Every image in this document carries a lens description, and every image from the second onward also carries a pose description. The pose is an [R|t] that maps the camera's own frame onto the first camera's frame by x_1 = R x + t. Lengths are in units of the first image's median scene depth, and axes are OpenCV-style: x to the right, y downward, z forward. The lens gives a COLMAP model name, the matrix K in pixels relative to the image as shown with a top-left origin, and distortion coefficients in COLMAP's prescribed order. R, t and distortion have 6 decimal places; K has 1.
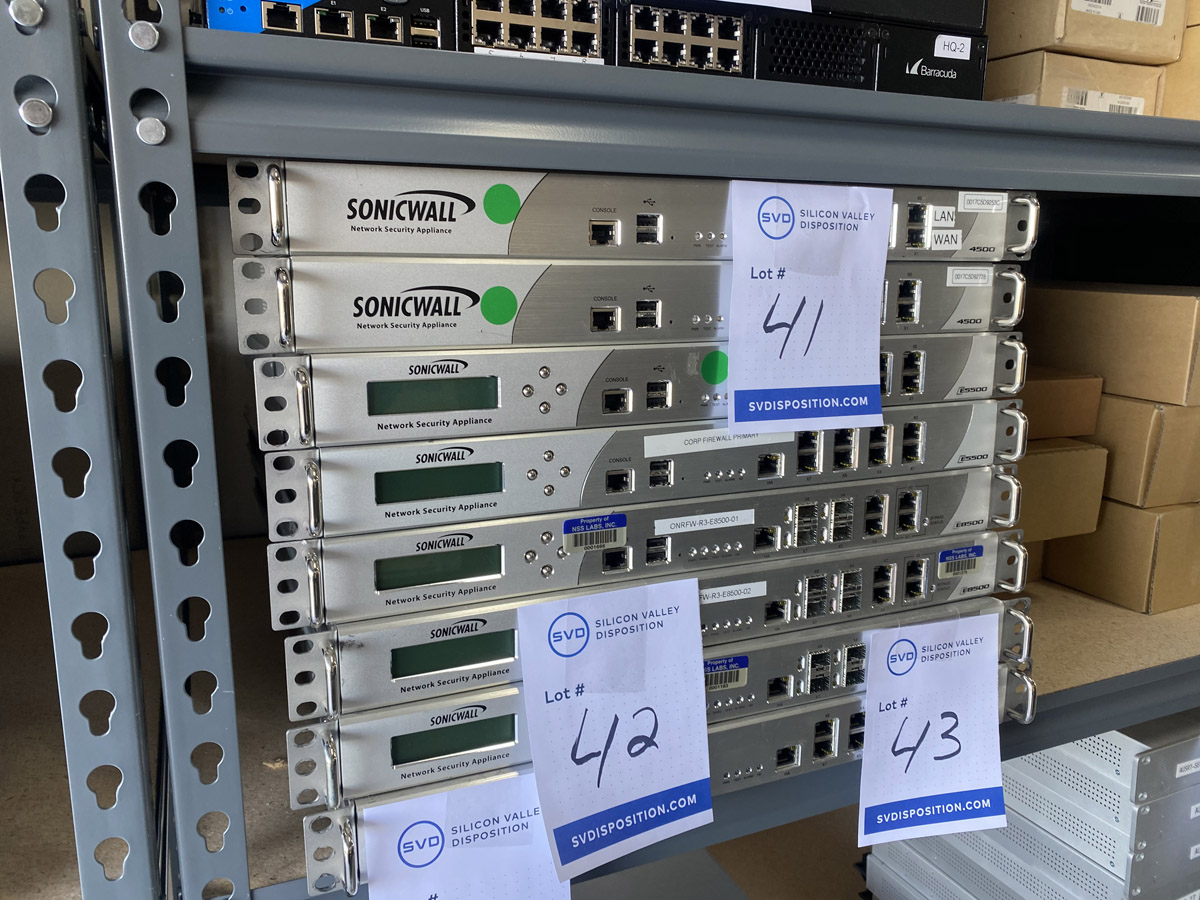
lens RADIAL K [[922.7, 0, 600.0], [0, 922.7, 450.0], [0, 0, 1]] dist [0.036888, -0.087270]
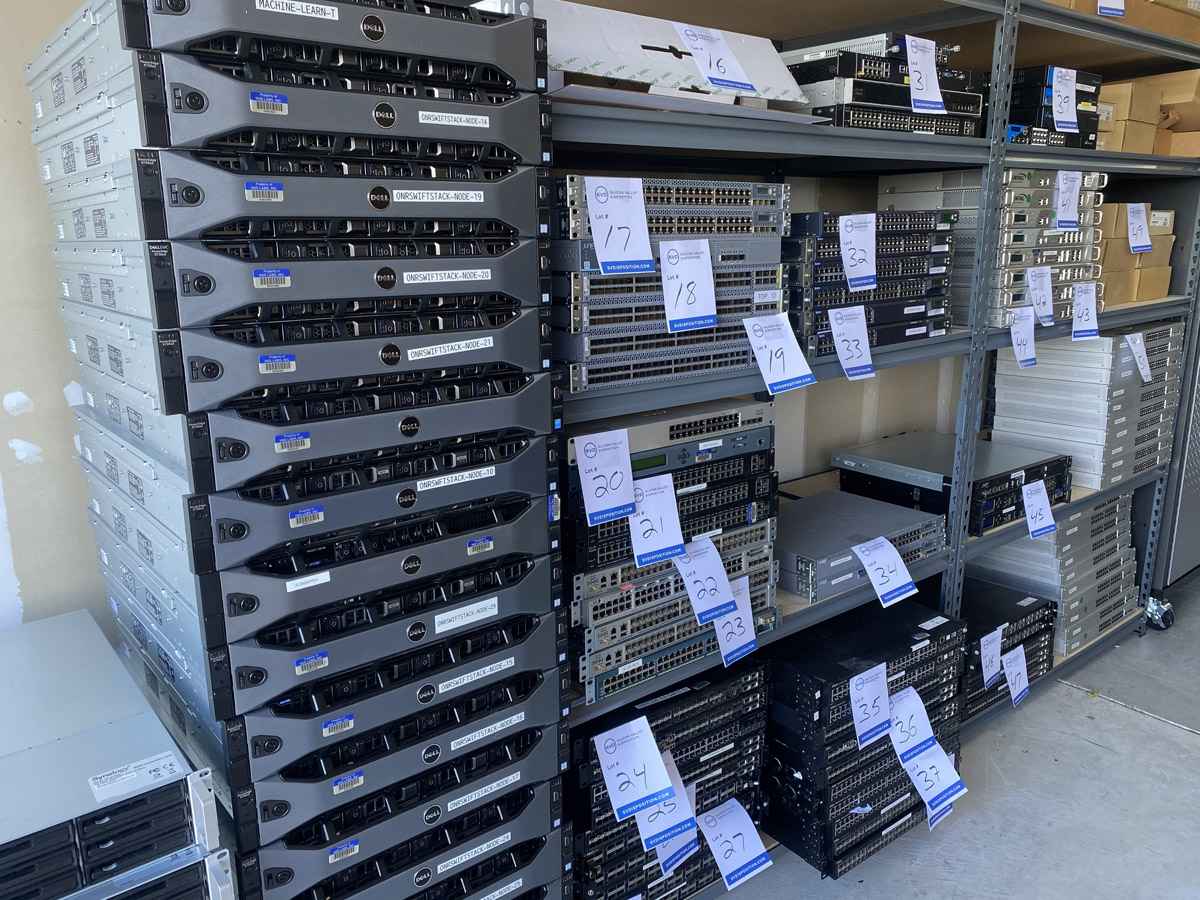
lens RADIAL K [[922.7, 0, 600.0], [0, 922.7, 450.0], [0, 0, 1]] dist [0.036888, -0.087270]
pose [[0.963975, -0.083284, 0.252620, -3.015164], [0.073448, 0.996137, 0.048134, 0.624223], [-0.255652, -0.027846, 0.966368, -2.576357]]
